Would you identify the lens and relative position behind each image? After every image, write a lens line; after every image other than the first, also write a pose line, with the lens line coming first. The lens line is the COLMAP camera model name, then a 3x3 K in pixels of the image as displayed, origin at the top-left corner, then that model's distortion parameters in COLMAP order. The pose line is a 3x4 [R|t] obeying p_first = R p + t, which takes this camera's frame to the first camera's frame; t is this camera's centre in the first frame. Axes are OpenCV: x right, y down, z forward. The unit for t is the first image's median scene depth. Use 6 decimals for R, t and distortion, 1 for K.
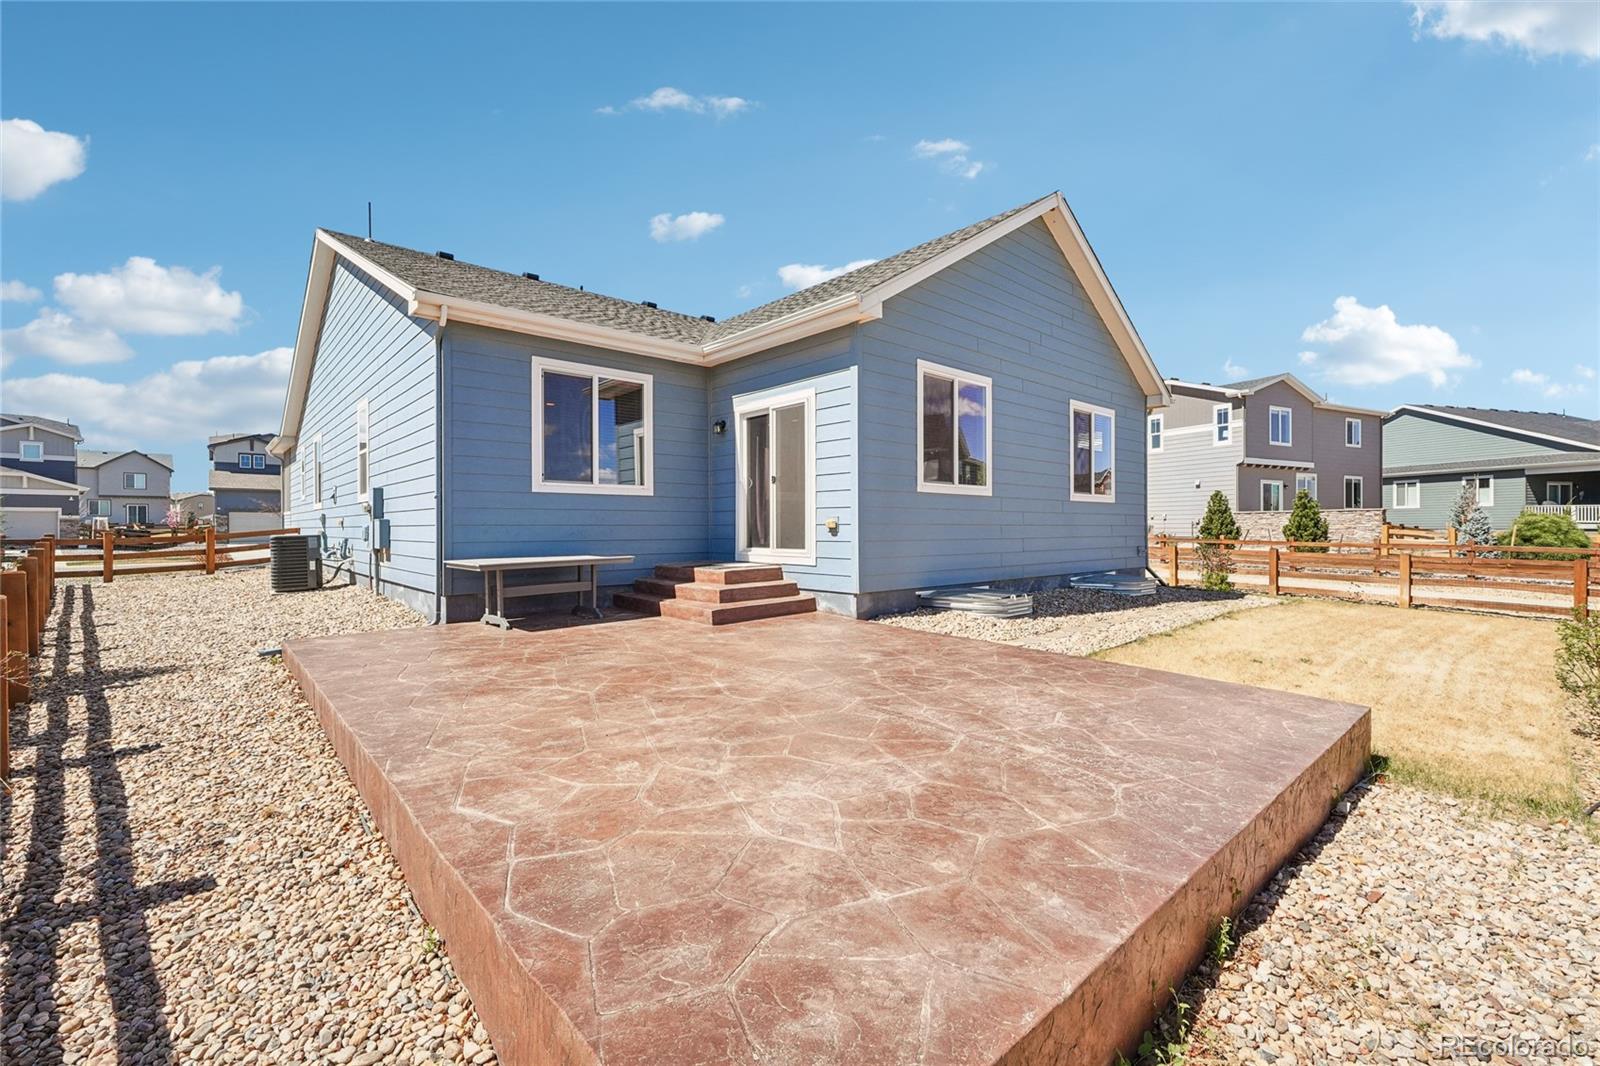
lens RADIAL K [[710.0, 0, 802.8], [0, 710.0, 489.4], [0, 0, 1]] dist [-0.002404, -0.000117]
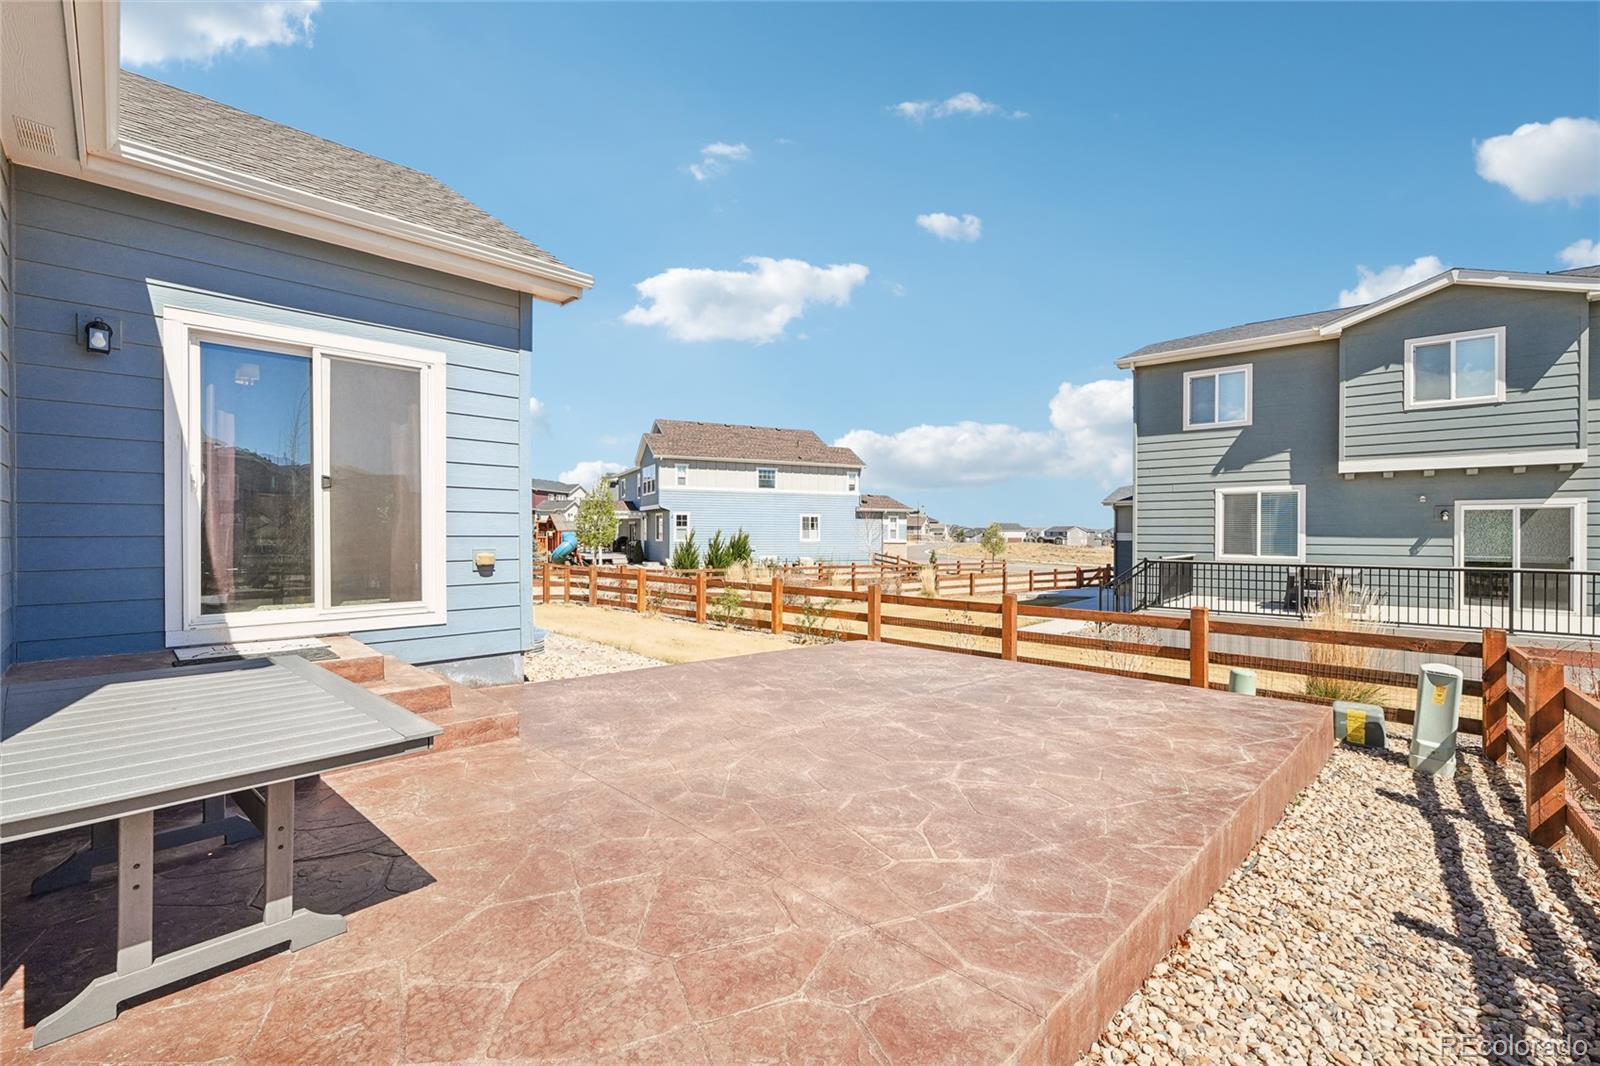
lens RADIAL K [[697.7, 0, 799.6], [0, 697.7, 528.9], [0, 0, 1]] dist [-0.001915, 0.000109]
pose [[-0.081893, 0.006934, 0.996617, -1.477240], [-0.056270, 0.998349, -0.011570, 0.017078], [-0.995051, -0.057027, -0.081367, 1.638226]]
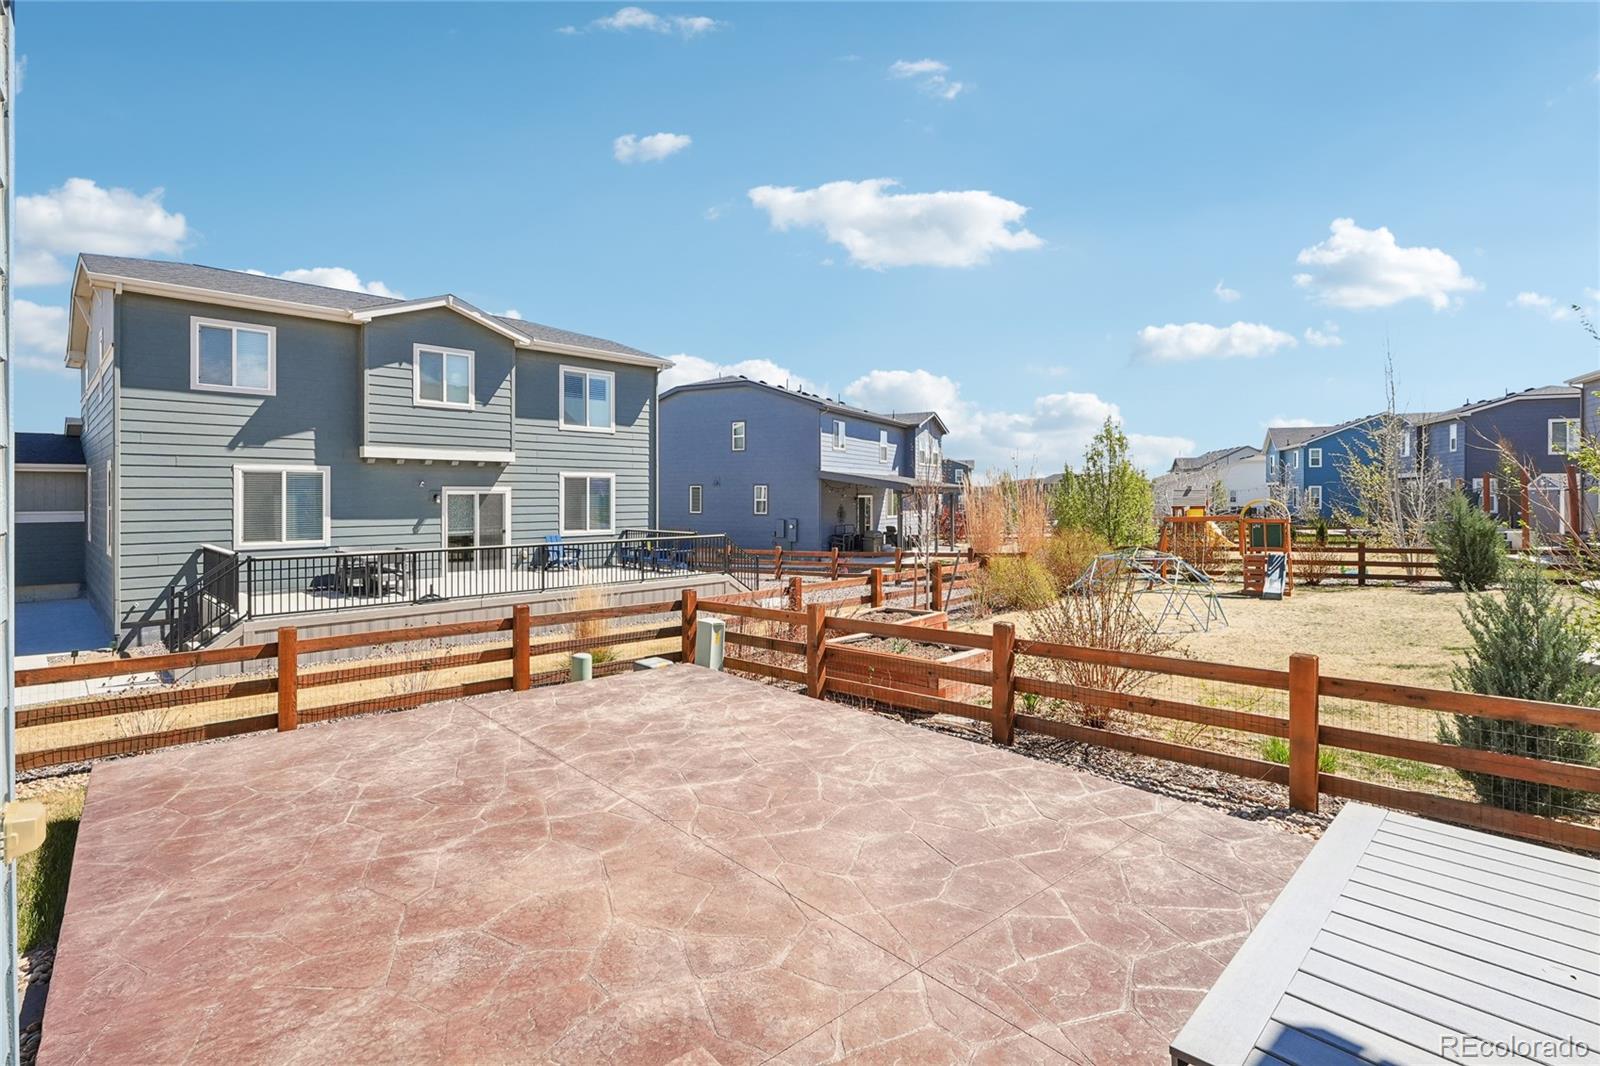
lens RADIAL K [[745.5, 0, 796.4], [0, 745.5, 489.7], [0, 0, 1]] dist [-0.002491, -0.000134]
pose [[-0.999949, -0.002173, -0.009884, -0.323814], [-0.001549, 0.998030, -0.062718, -0.054531], [0.010001, -0.062699, -0.997982, 2.605519]]
